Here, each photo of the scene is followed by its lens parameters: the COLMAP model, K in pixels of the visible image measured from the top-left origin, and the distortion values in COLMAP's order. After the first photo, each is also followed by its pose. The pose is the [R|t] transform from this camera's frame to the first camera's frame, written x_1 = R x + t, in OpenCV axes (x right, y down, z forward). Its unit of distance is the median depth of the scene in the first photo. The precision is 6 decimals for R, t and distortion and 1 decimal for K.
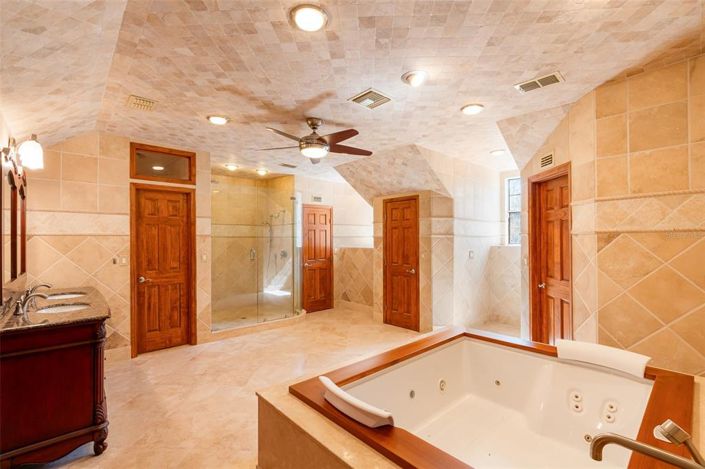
lens RADIAL K [[315.5, 0, 351.7], [0, 315.5, 236.6], [0, 0, 1]] dist [-0.000186, 0.000913]
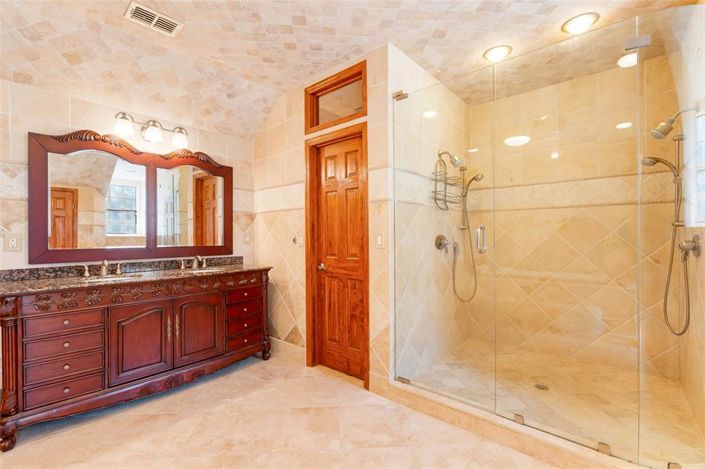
lens RADIAL K [[315.5, 0, 353.9], [0, 315.5, 235.8], [0, 0, 1]] dist [-0.000186, 0.000913]
pose [[0.111023, 0.001087, -0.993817, 0.089291], [0.016930, 0.999852, 0.002985, 0.064480], [0.993674, -0.017157, 0.110989, 1.028864]]
